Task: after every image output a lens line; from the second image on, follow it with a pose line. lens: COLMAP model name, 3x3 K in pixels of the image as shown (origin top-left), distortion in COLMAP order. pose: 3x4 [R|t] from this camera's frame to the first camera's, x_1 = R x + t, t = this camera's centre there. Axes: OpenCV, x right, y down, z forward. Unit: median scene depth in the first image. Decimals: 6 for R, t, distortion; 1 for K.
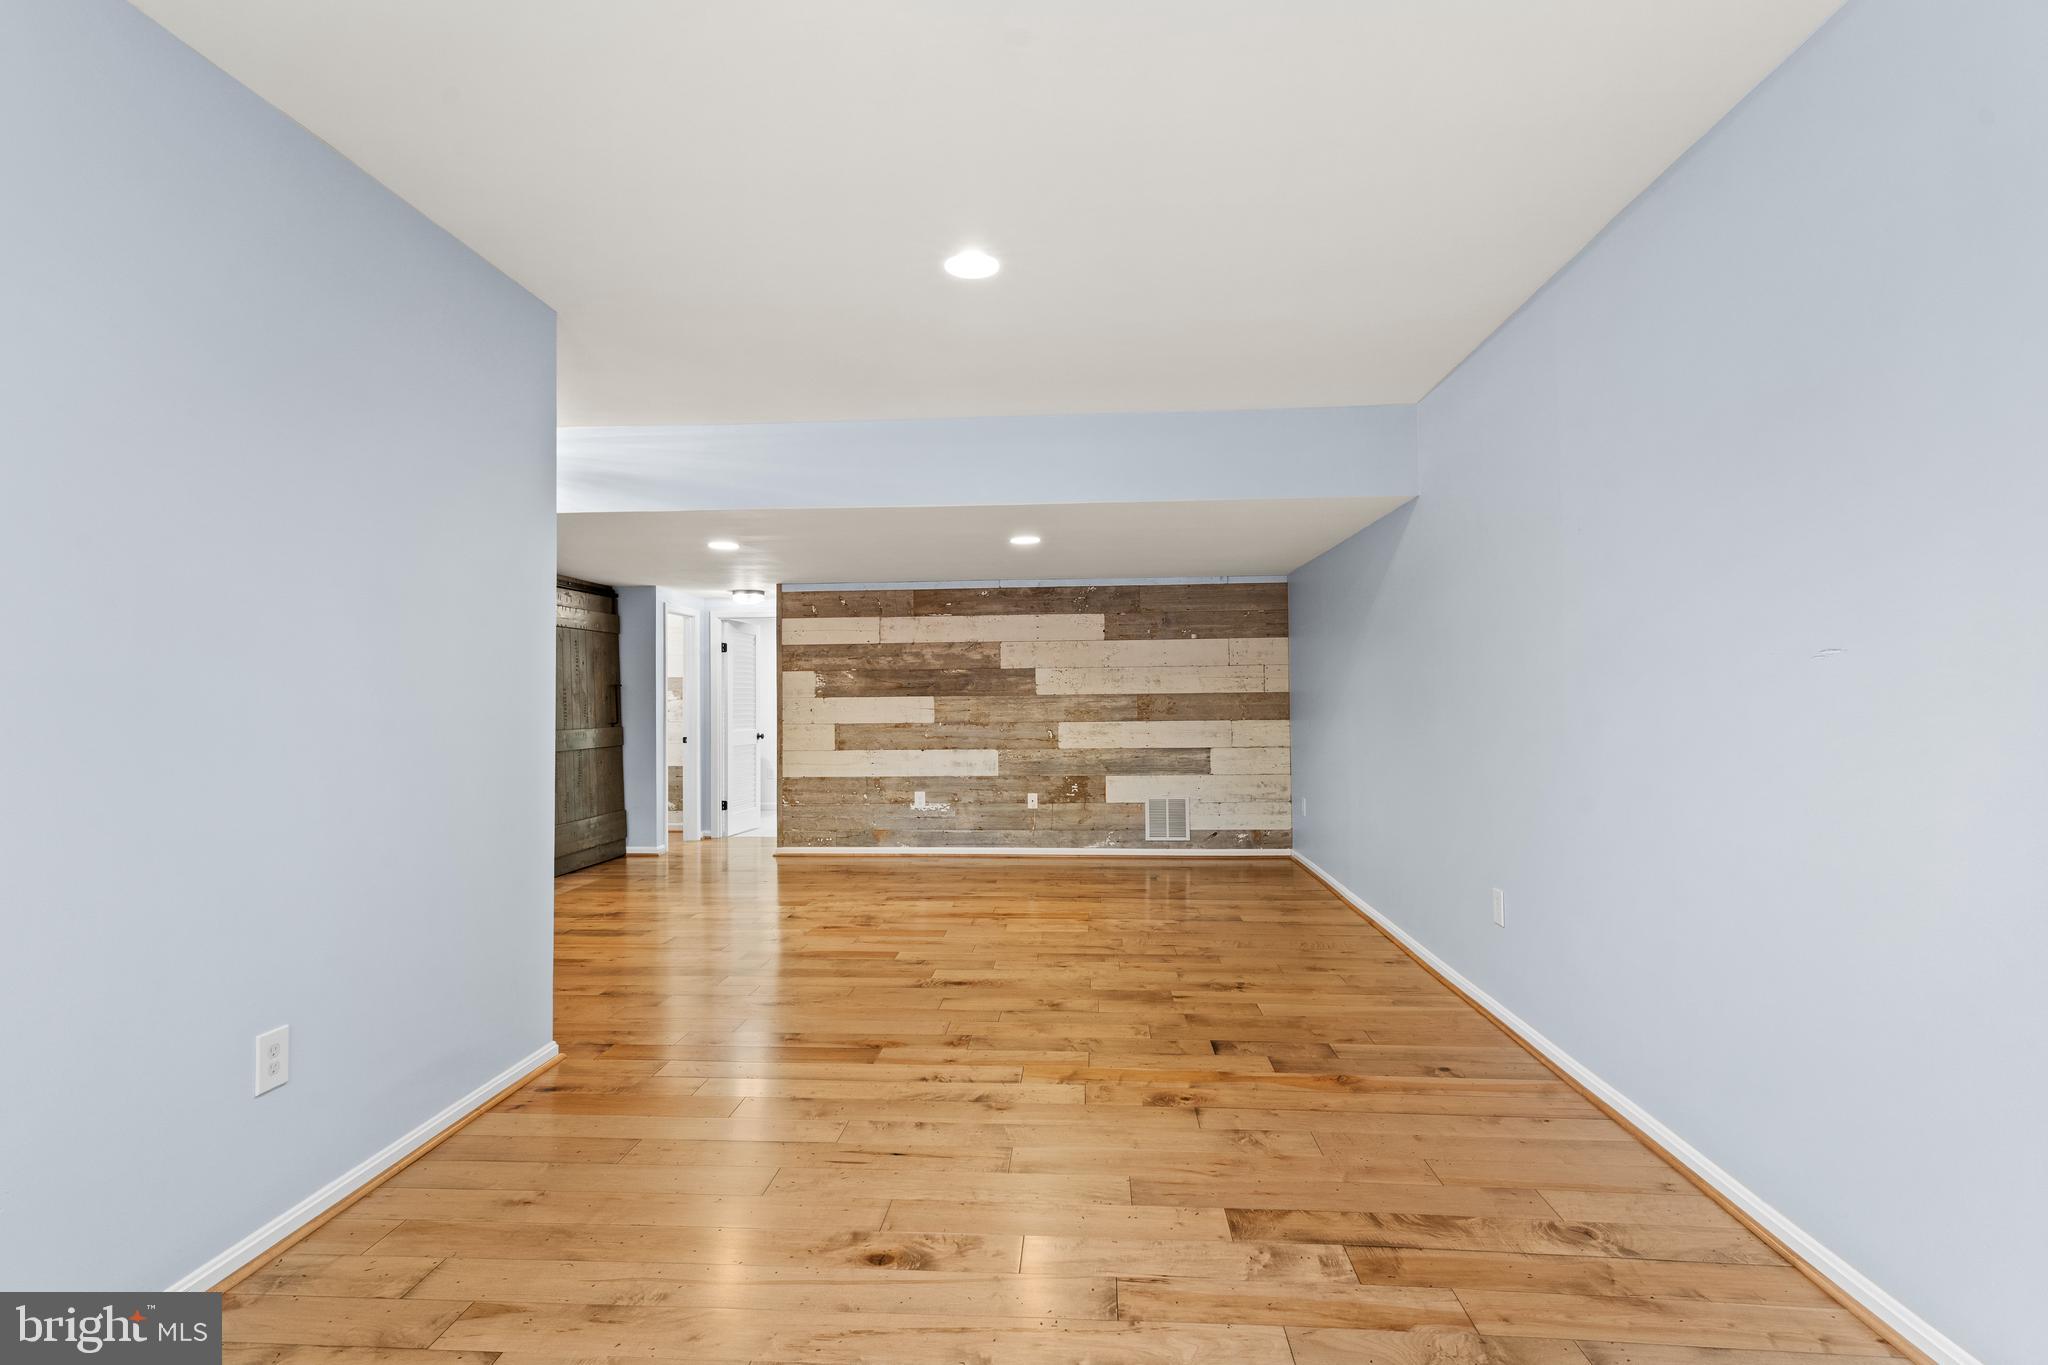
lens RADIAL K [[997.3, 0, 1023.3], [0, 997.3, 685.0], [0, 0, 1]] dist [0.000164, -0.001312]
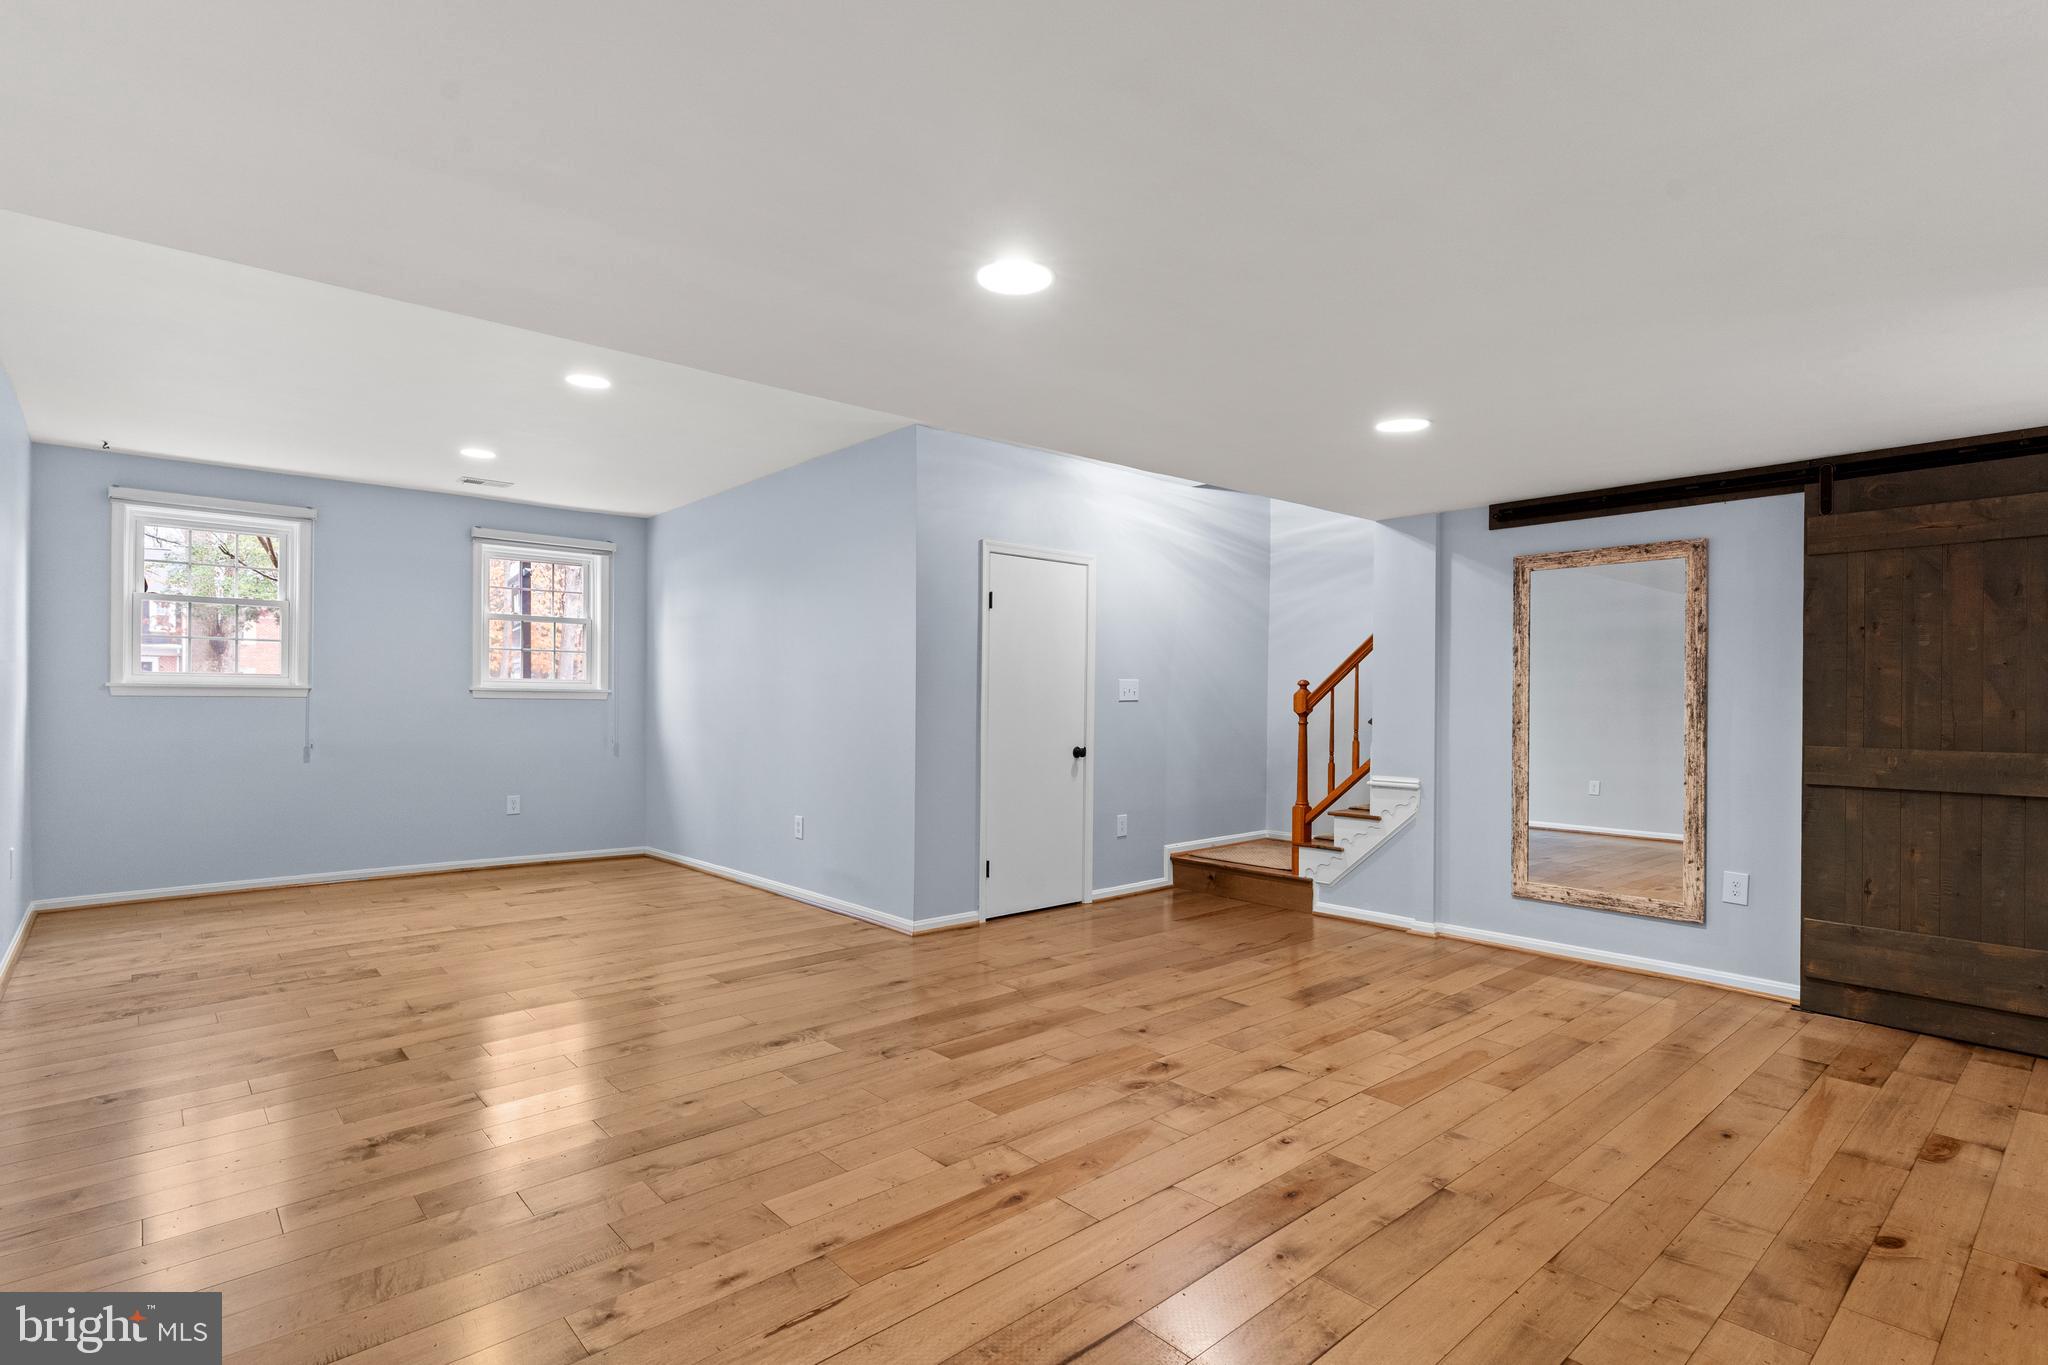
lens RADIAL K [[997.3, 0, 1019.2], [0, 997.3, 692.4], [0, 0, 1]] dist [0.000164, -0.001312]
pose [[-0.704649, 0.004209, -0.709544, 0.451749], [0.013479, 0.999881, -0.007454, 0.029335], [0.709428, -0.014816, -0.704622, 2.095934]]
